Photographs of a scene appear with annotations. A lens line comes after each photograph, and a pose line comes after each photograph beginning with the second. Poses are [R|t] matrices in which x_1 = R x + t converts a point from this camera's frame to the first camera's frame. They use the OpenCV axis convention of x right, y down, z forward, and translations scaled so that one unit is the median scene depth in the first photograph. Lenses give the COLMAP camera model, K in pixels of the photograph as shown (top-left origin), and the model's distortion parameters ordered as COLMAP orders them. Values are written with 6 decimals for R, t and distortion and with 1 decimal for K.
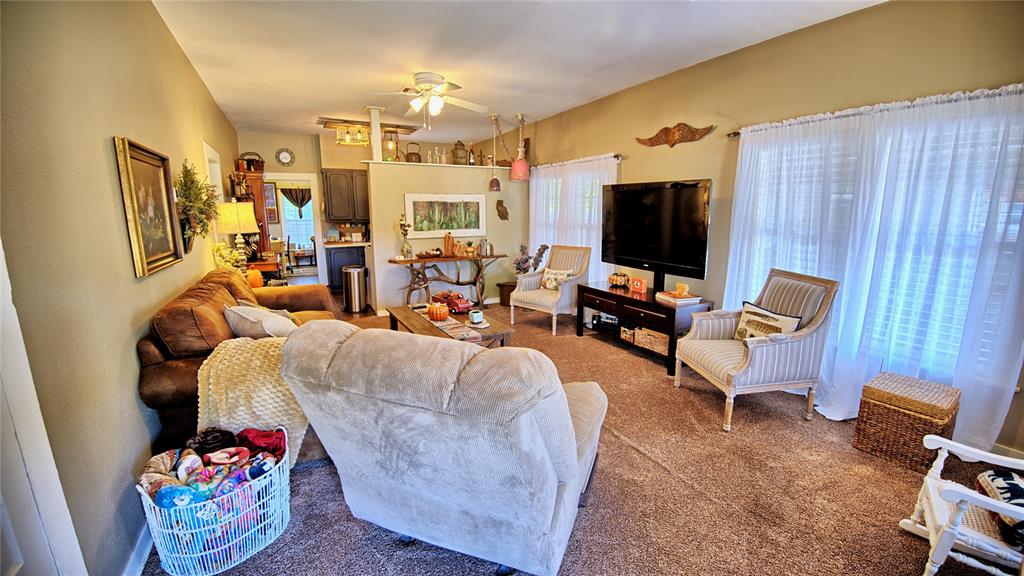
lens RADIAL K [[414.6, 0, 512.0], [0, 414.6, 288.0], [0, 0, 1]] dist [-0.029105, -0.007906]
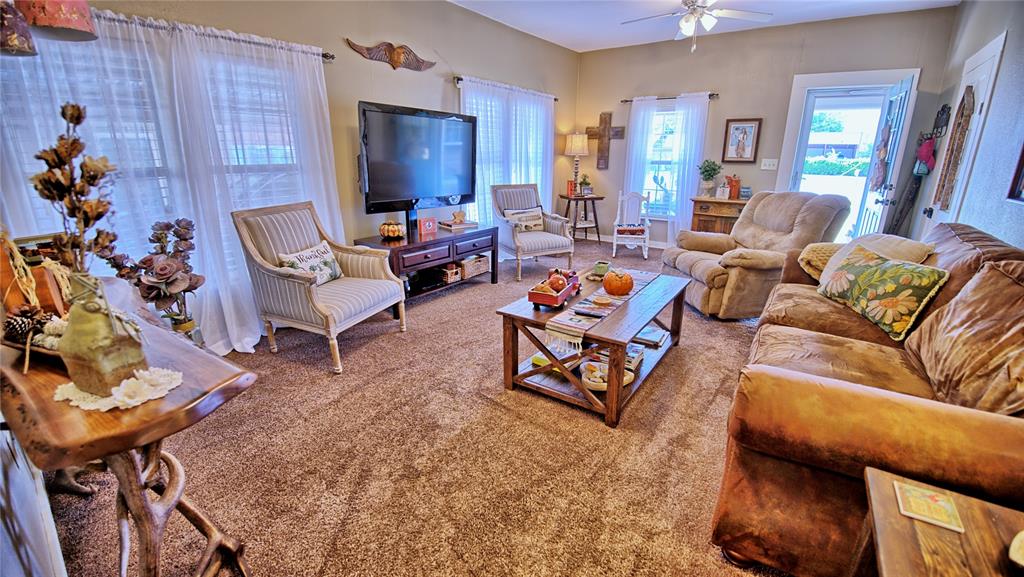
lens RADIAL K [[414.6, 0, 512.0], [0, 414.6, 288.5], [0, 0, 1]] dist [-0.029105, -0.007906]
pose [[-0.433013, -0.275160, 0.858363, -0.608157], [0.155187, 0.915292, 0.371695, -0.192870], [-0.887929, 0.294155, -0.353632, 1.200855]]
